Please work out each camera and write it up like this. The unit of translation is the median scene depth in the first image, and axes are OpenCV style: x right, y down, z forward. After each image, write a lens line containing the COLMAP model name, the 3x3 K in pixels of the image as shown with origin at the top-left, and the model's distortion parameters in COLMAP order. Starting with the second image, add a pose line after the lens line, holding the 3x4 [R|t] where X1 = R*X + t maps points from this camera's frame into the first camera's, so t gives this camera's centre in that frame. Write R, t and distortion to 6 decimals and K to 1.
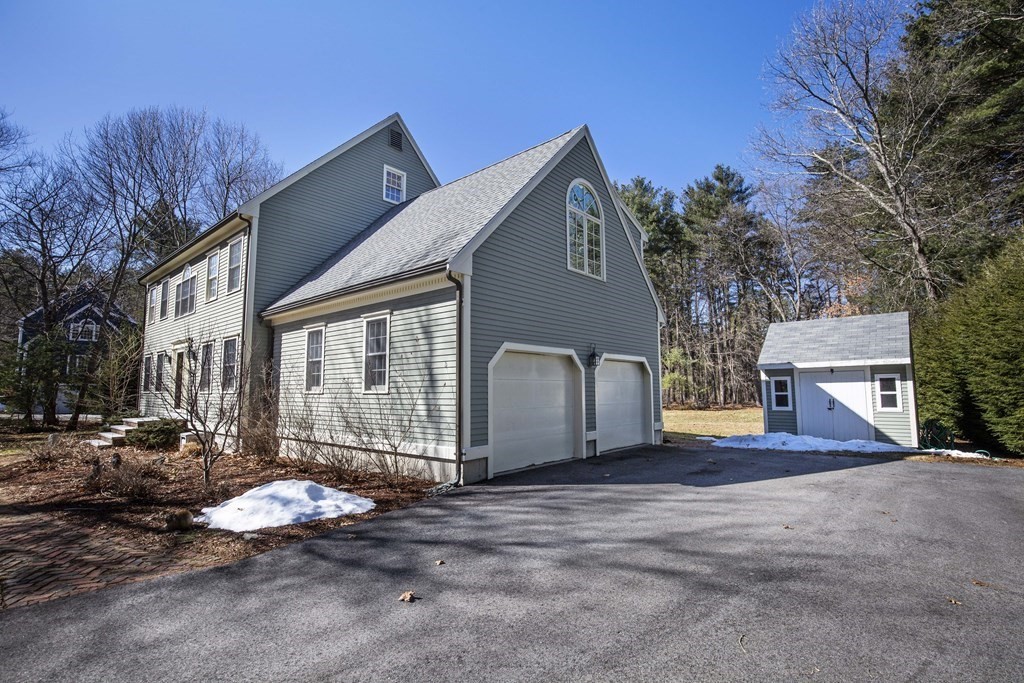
lens RADIAL K [[472.3, 0, 512.0], [0, 472.3, 341.5], [0, 0, 1]] dist [-0.024467, -0.000201]
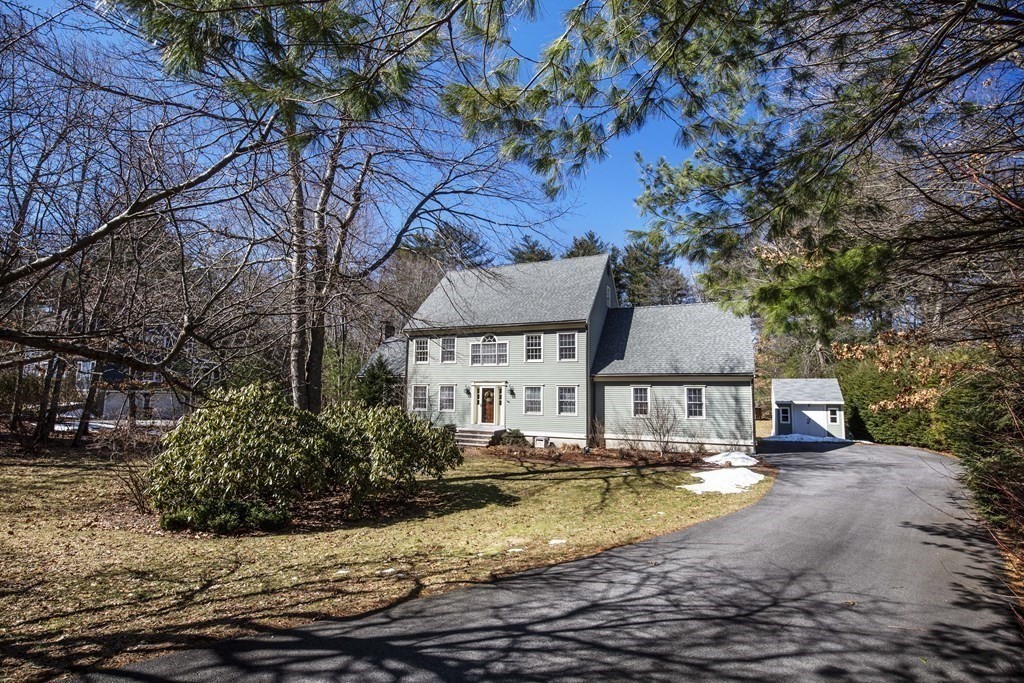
lens RADIAL K [[472.3, 0, 512.0], [0, 472.3, 341.5], [0, 0, 1]] dist [-0.024467, -0.000201]
pose [[0.954374, 0.049350, 0.294508, -1.270920], [-0.049720, 0.998744, -0.006237, -0.149484], [-0.294446, -0.008690, 0.955629, -0.670636]]
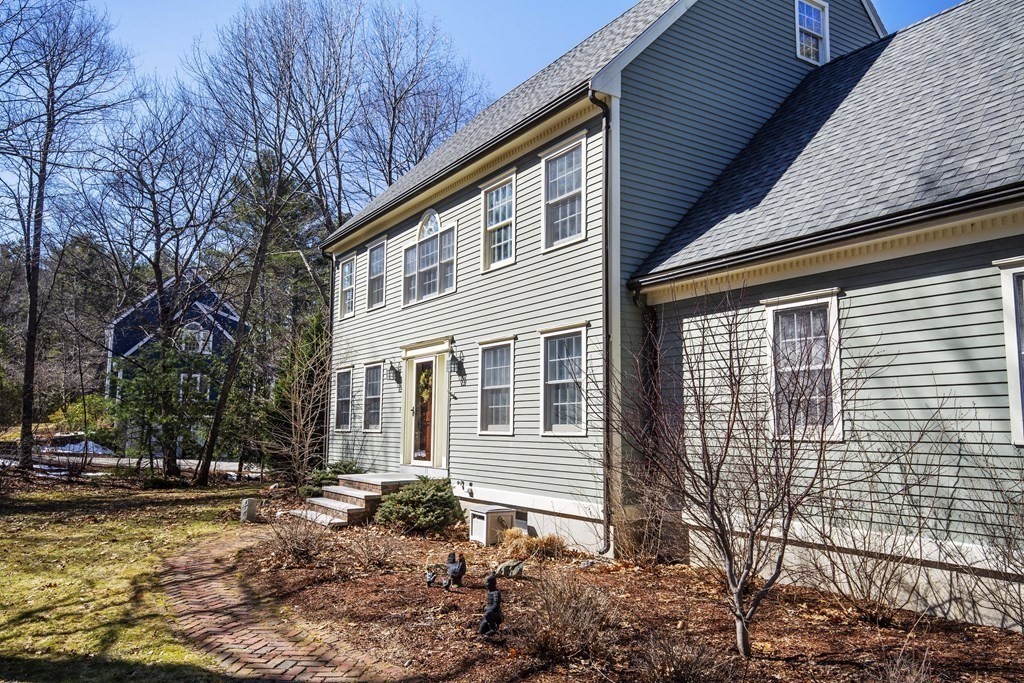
lens RADIAL K [[756.6, 0, 512.0], [0, 756.6, 341.5], [0, 0, 1]] dist [0.004995, 0.000117]
pose [[0.956613, -0.015181, -0.290967, -0.377885], [0.010227, 0.999776, -0.018540, 0.017965], [0.291183, 0.014760, 0.956554, 0.153396]]
